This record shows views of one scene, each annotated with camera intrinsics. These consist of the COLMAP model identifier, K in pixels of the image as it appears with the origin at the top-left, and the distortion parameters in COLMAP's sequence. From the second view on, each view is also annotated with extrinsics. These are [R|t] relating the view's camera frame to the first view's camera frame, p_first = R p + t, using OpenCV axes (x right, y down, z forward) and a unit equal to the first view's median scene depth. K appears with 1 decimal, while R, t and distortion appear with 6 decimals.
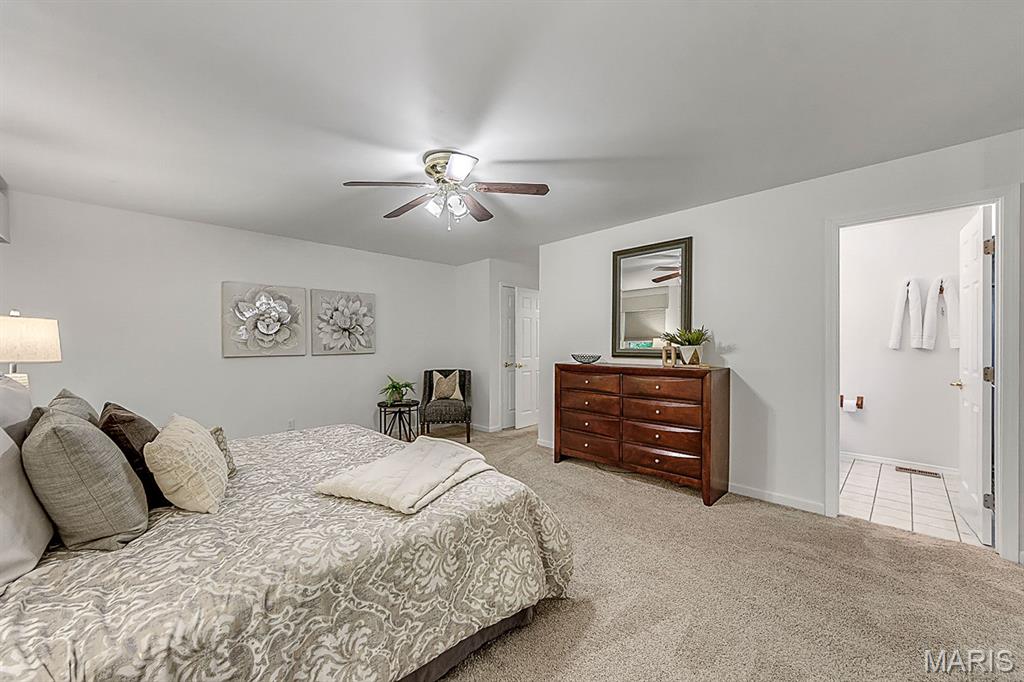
lens RADIAL K [[383.1, 0, 512.5], [0, 383.1, 349.5], [0, 0, 1]] dist [-0.002829, -0.000162]
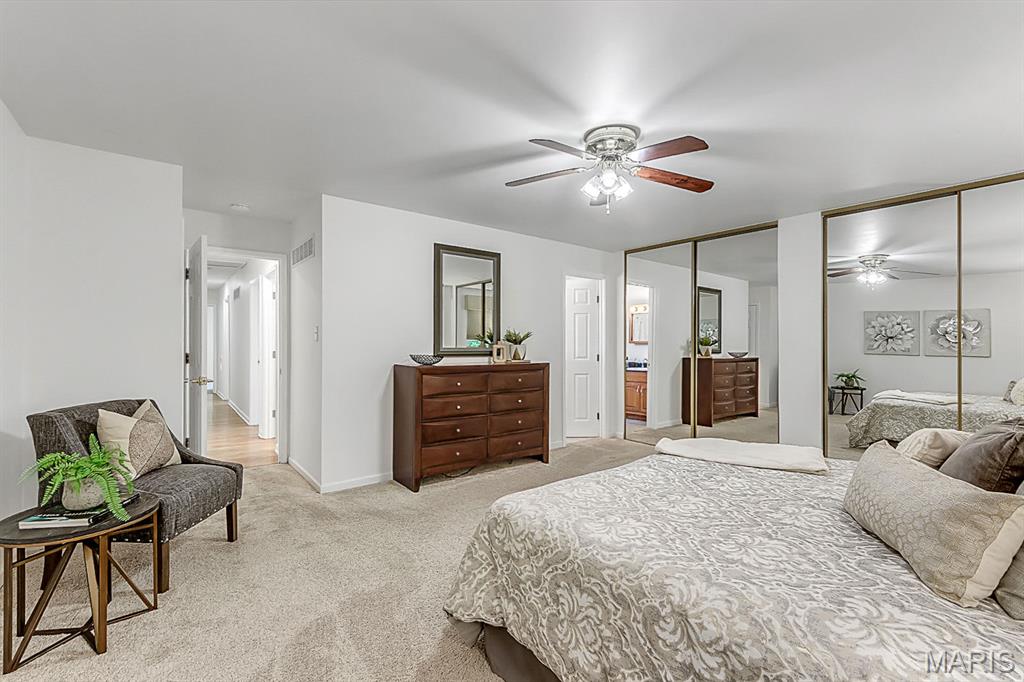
lens RADIAL K [[437.3, 0, 516.3], [0, 437.3, 341.0], [0, 0, 1]] dist [-0.001673, 0.000023]
pose [[0.113421, 0.003641, 0.993540, -0.868978], [0.002822, 0.999988, -0.003987, -0.015067], [-0.993543, 0.003256, 0.113409, 0.780582]]
